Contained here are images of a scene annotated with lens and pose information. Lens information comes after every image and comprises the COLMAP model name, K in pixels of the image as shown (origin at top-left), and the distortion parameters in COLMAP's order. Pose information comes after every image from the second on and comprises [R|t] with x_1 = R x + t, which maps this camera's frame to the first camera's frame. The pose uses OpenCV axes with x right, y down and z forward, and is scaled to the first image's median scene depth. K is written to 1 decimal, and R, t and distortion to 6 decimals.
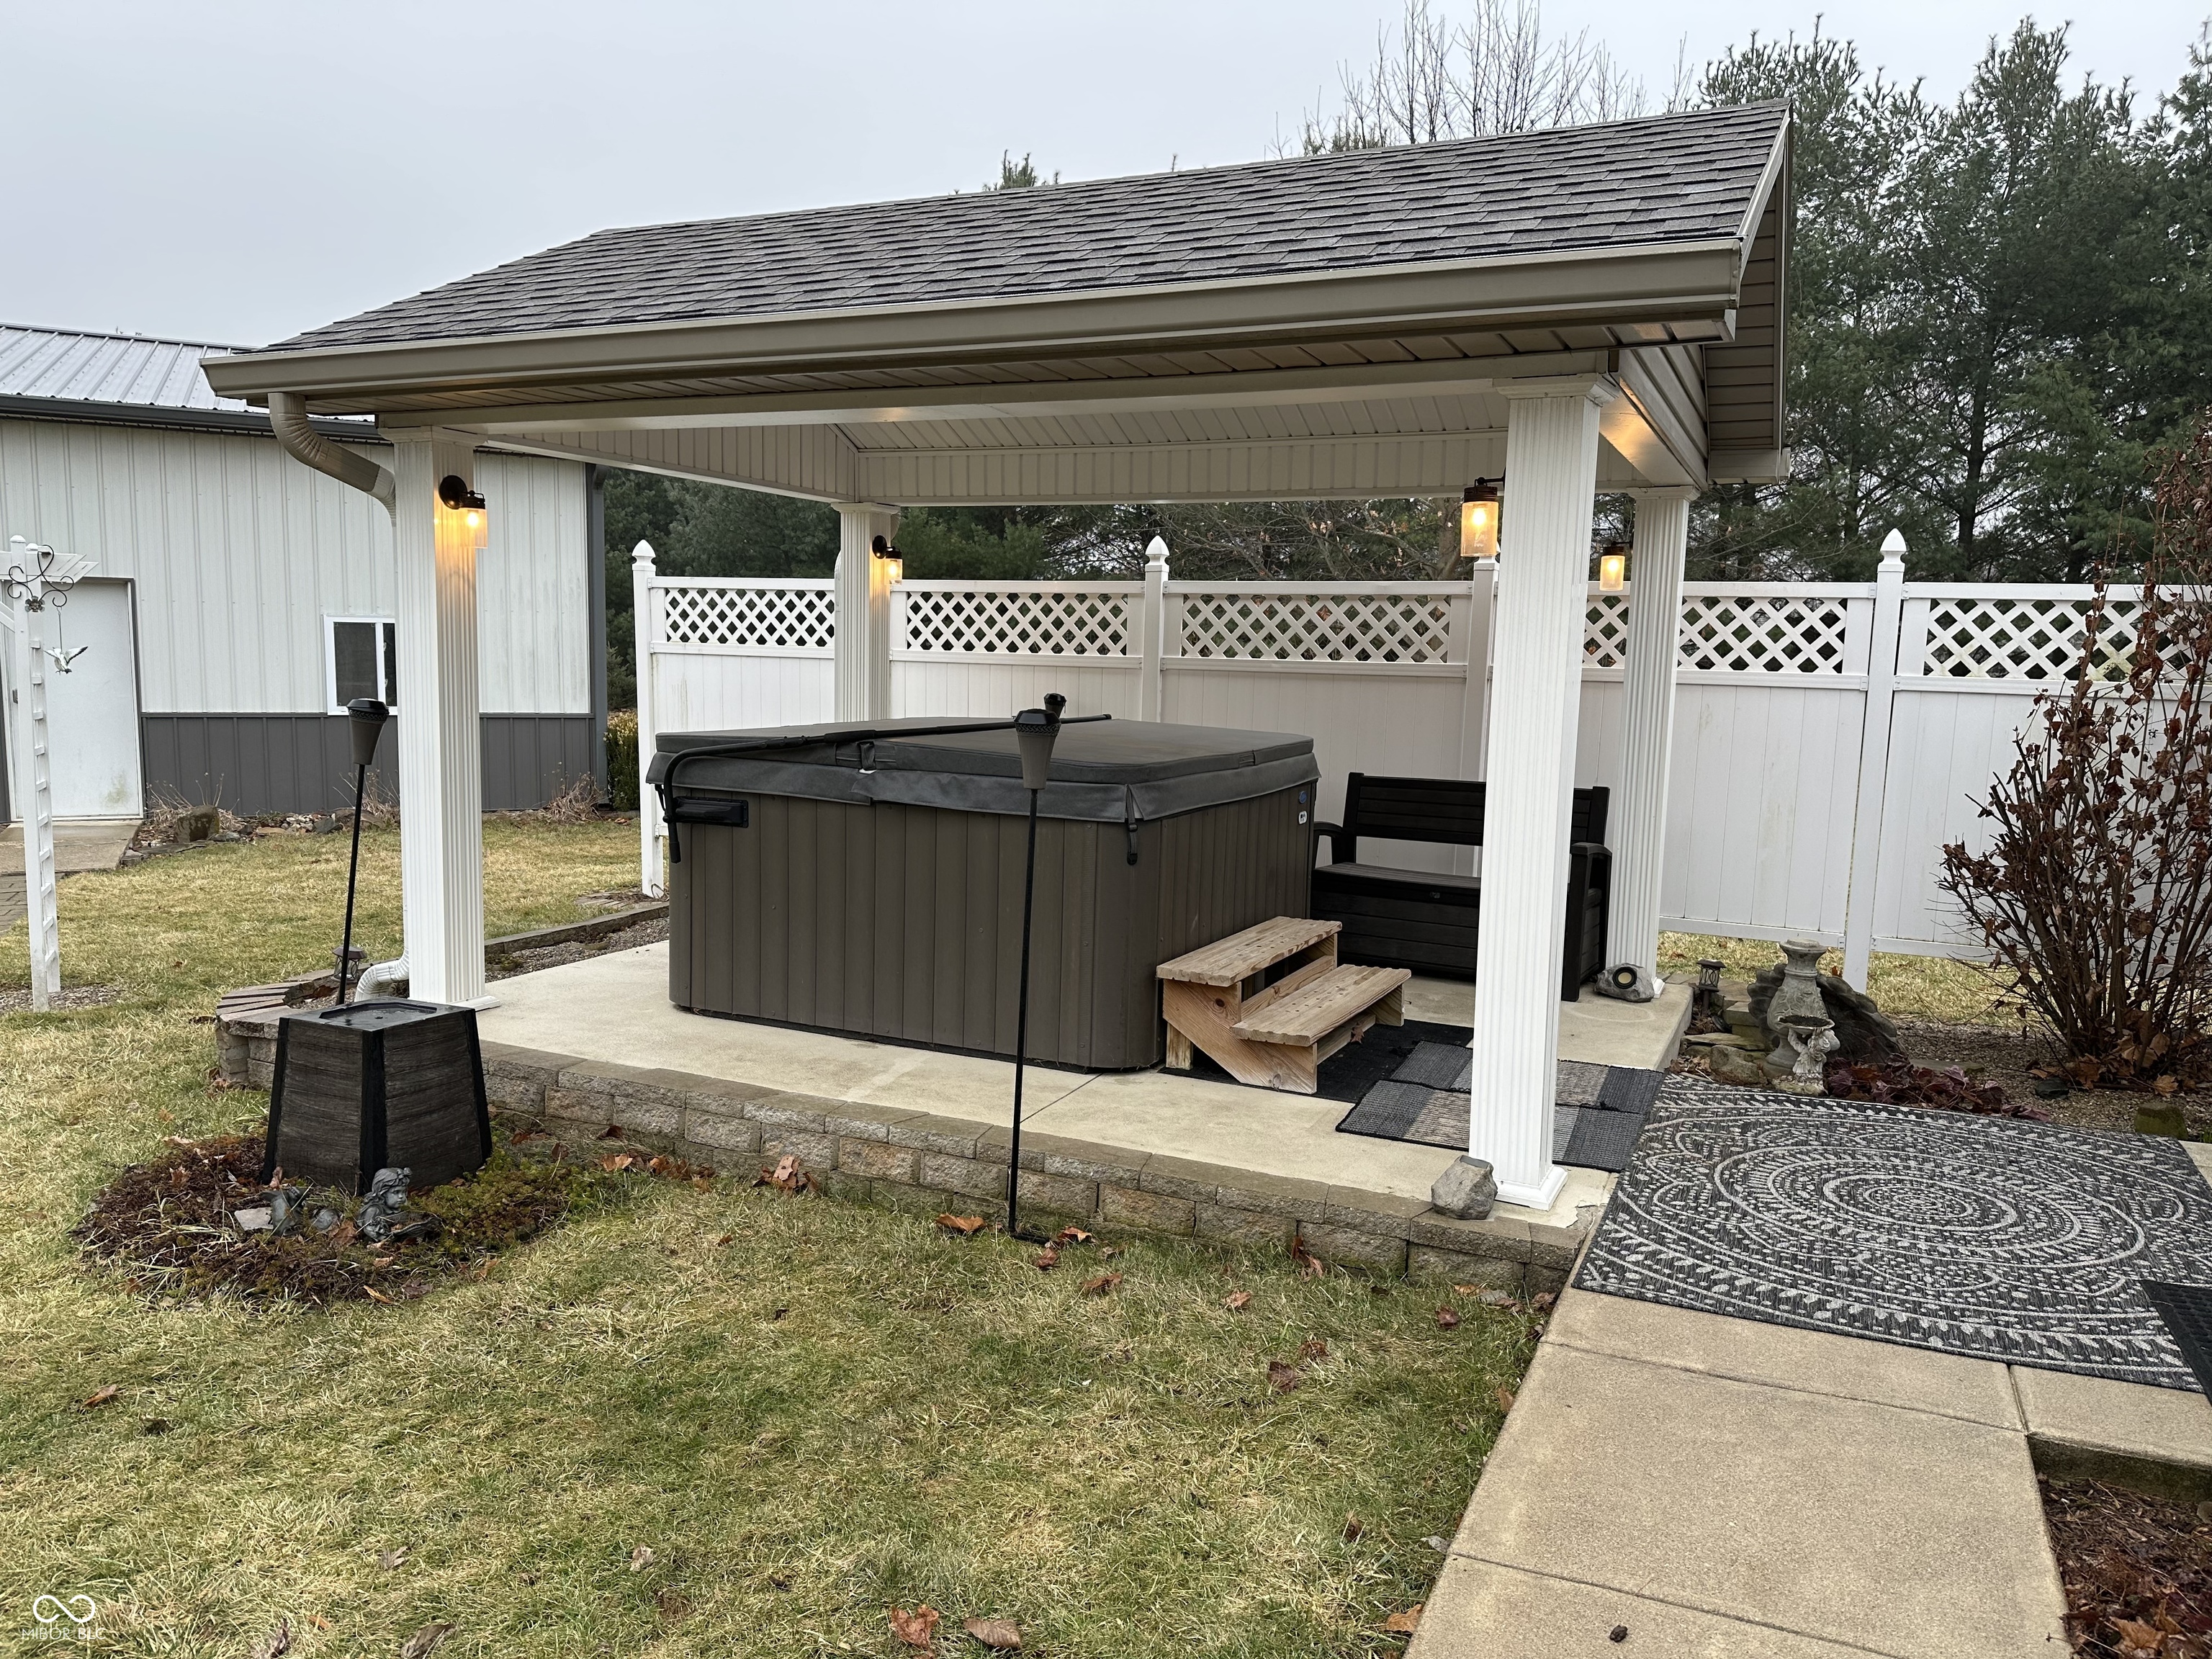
lens RADIAL K [[1499.8, 0, 1161.0], [0, 1499.8, 824.4], [0, 0, 1]] dist [0.144162, -0.254061]
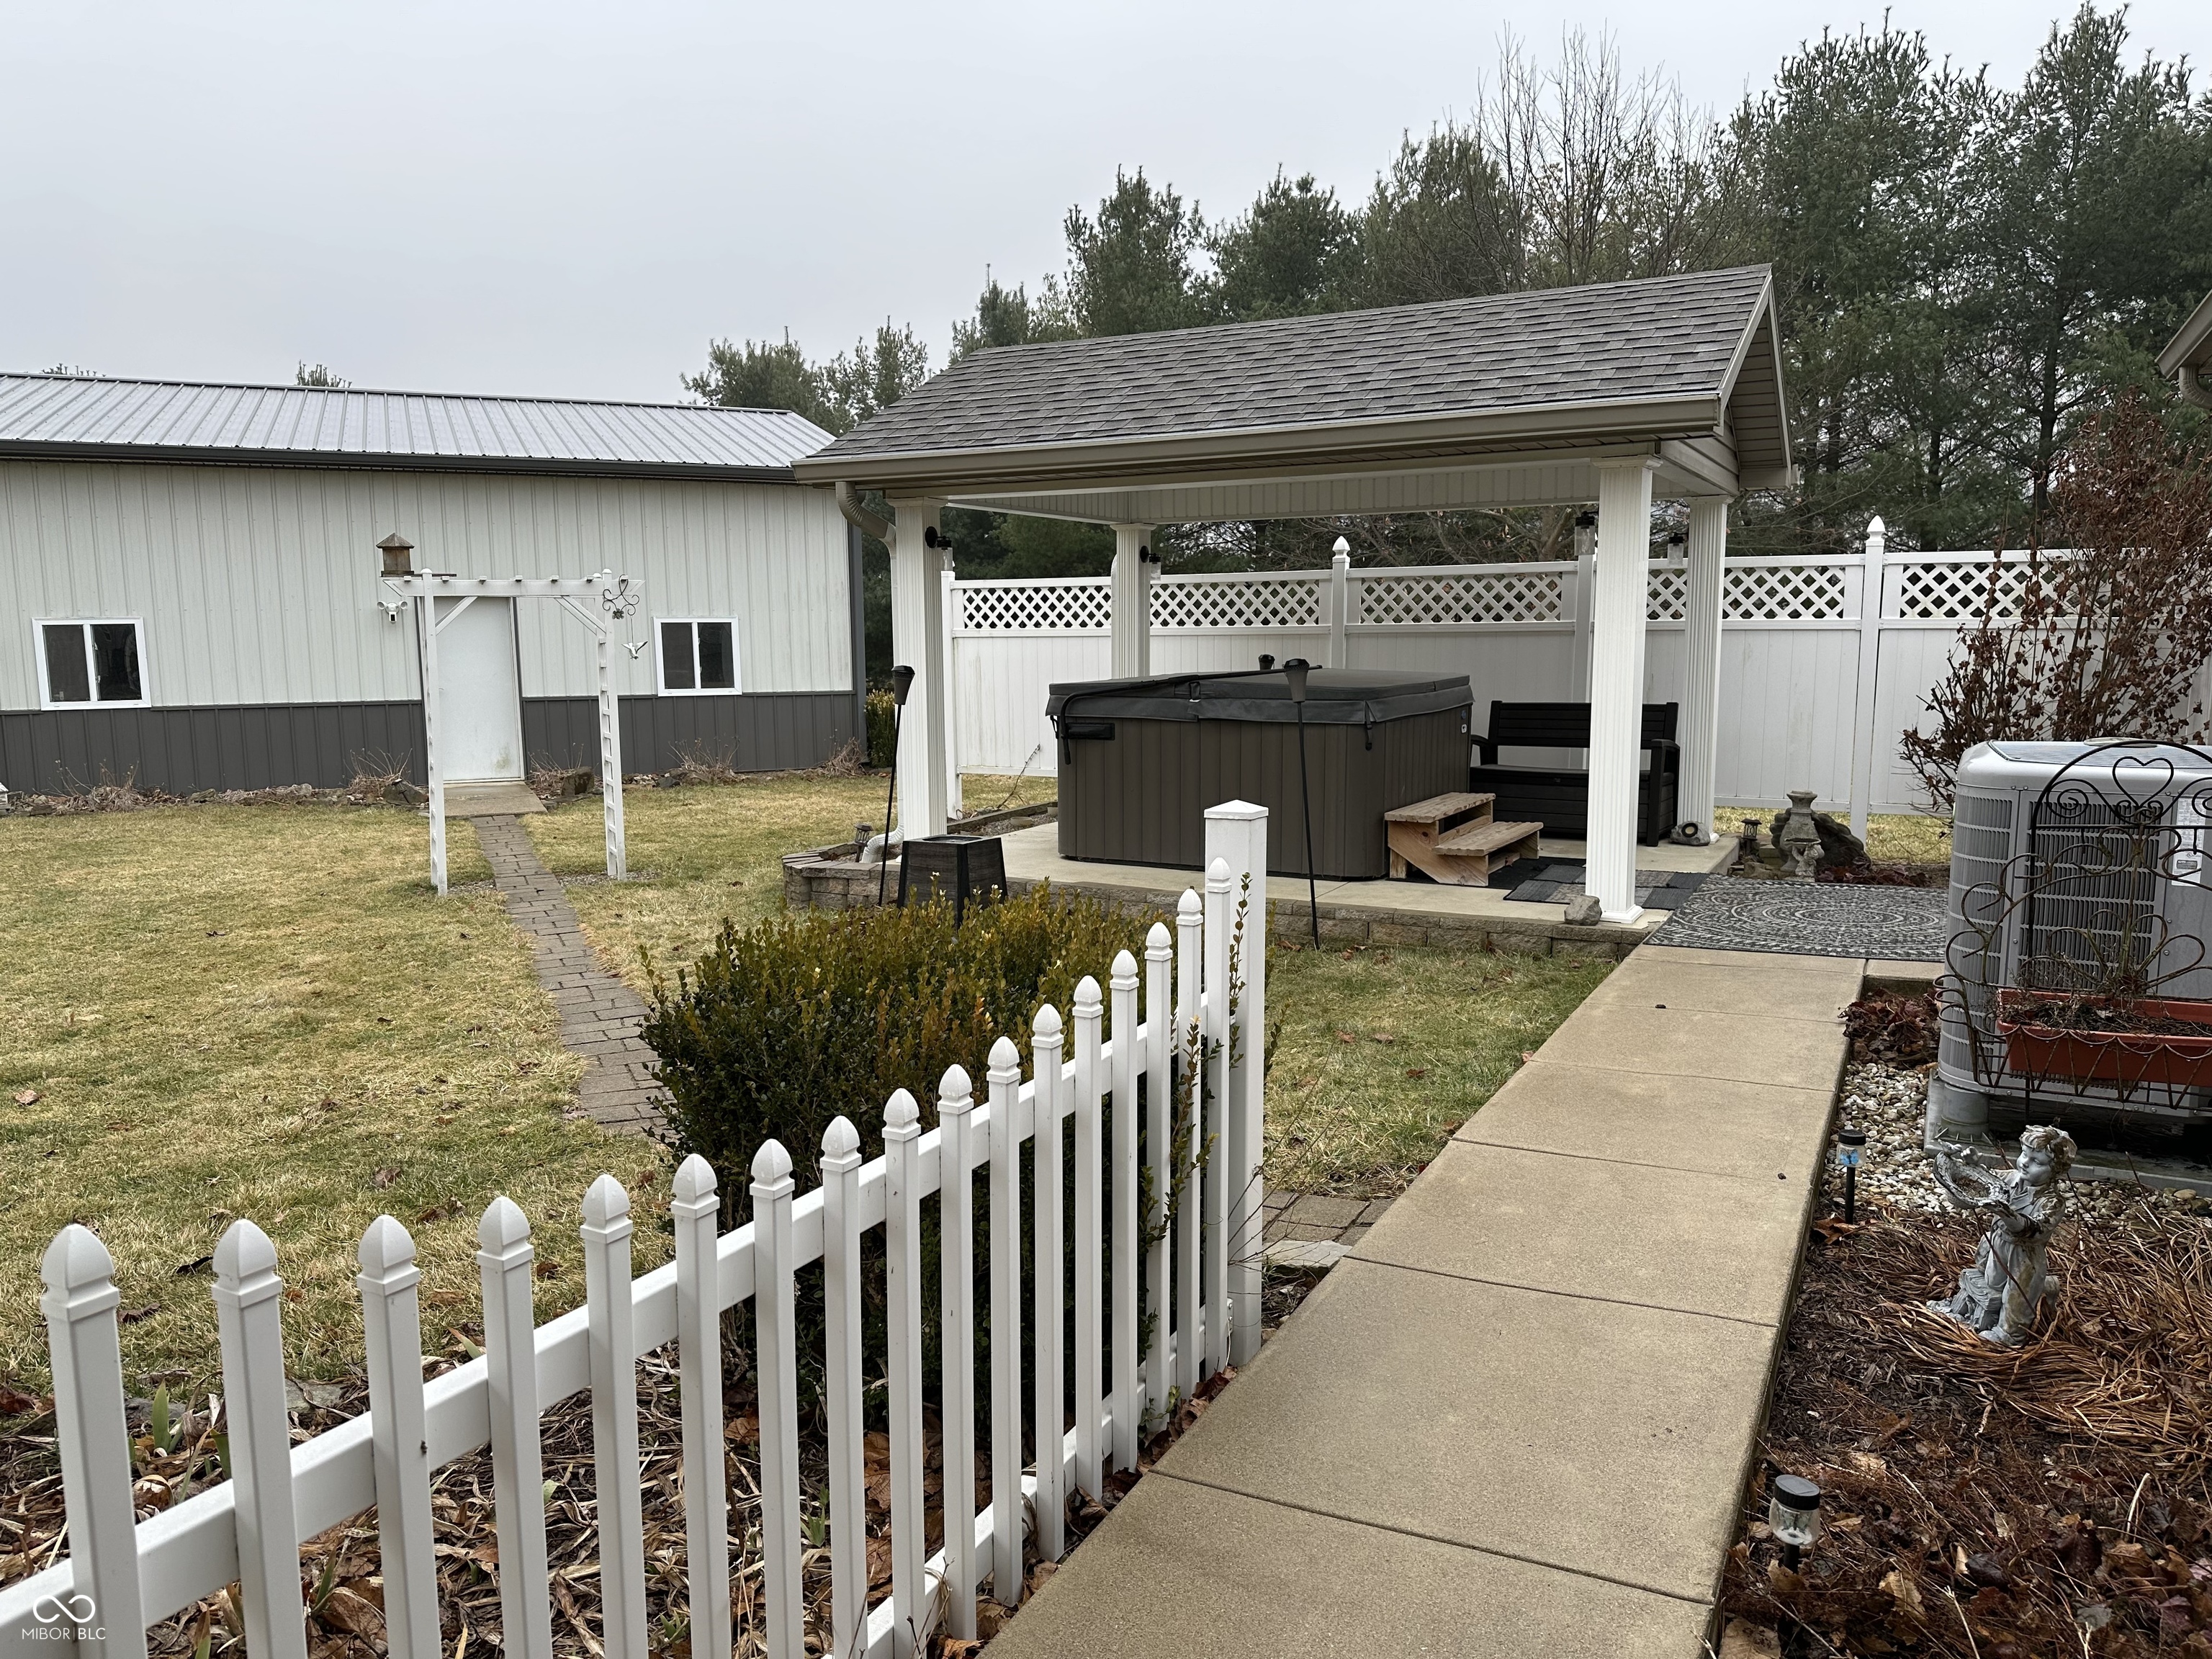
lens RADIAL K [[1580.2, 0, 1111.4], [0, 1580.2, 830.2], [0, 0, 1]] dist [0.088905, -0.159009]
pose [[0.996520, -0.024633, -0.079635, -0.104706], [0.025497, 0.999626, 0.009845, 0.057798], [0.079363, -0.011841, 0.996775, -0.471544]]
